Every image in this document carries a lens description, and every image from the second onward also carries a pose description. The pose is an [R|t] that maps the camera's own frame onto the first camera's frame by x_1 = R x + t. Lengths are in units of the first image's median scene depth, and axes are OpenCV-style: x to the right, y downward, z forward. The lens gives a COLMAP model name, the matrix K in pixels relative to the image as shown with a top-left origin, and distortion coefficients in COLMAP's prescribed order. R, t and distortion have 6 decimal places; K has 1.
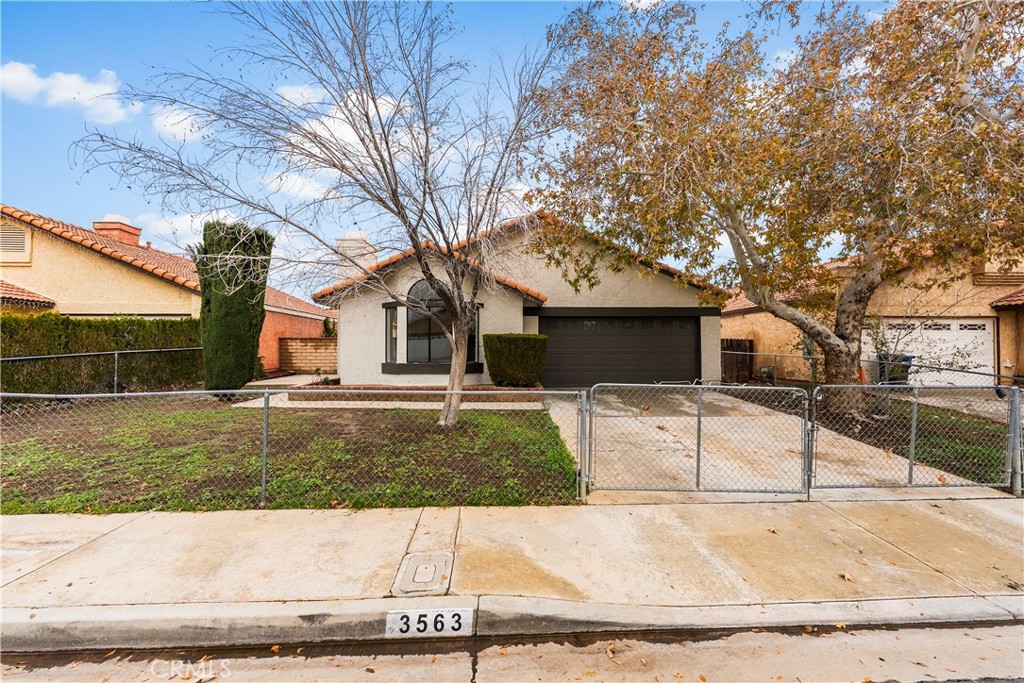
lens RADIAL K [[419.2, 0, 516.2], [0, 419.2, 339.7], [0, 0, 1]] dist [-0.001499, -0.000408]
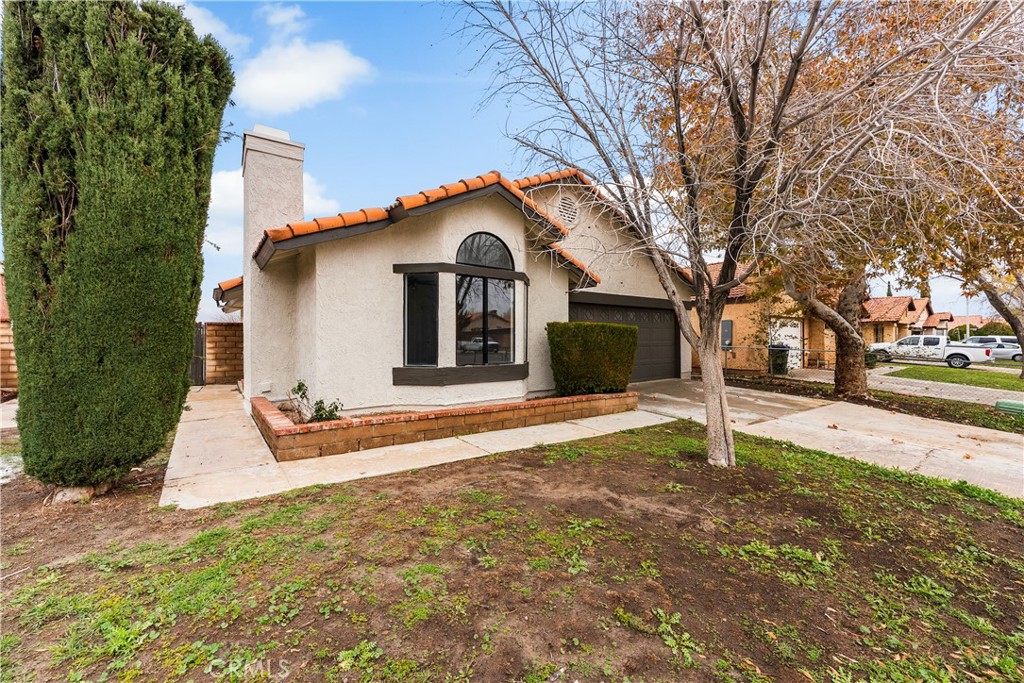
lens RADIAL K [[419.2, 0, 516.2], [0, 419.2, 339.7], [0, 0, 1]] dist [-0.001499, -0.000408]
pose [[0.827223, -0.000578, 0.561874, -0.524260], [-0.009641, 0.999838, 0.015223, 0.007015], [-0.561791, -0.018010, 0.827083, 0.442076]]
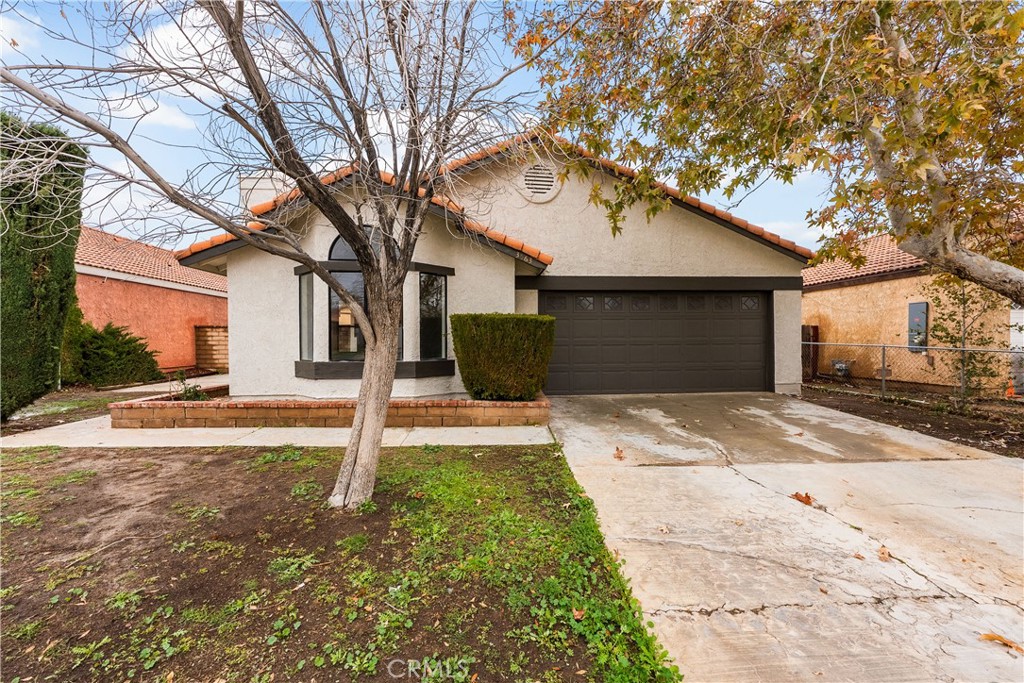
lens RADIAL K [[419.2, 0, 516.2], [0, 419.2, 339.7], [0, 0, 1]] dist [-0.001499, -0.000408]
pose [[0.999789, -0.003378, 0.020276, 0.004743], [0.002972, 0.999796, 0.019998, 0.011699], [-0.020339, -0.019933, 0.999594, 0.364913]]
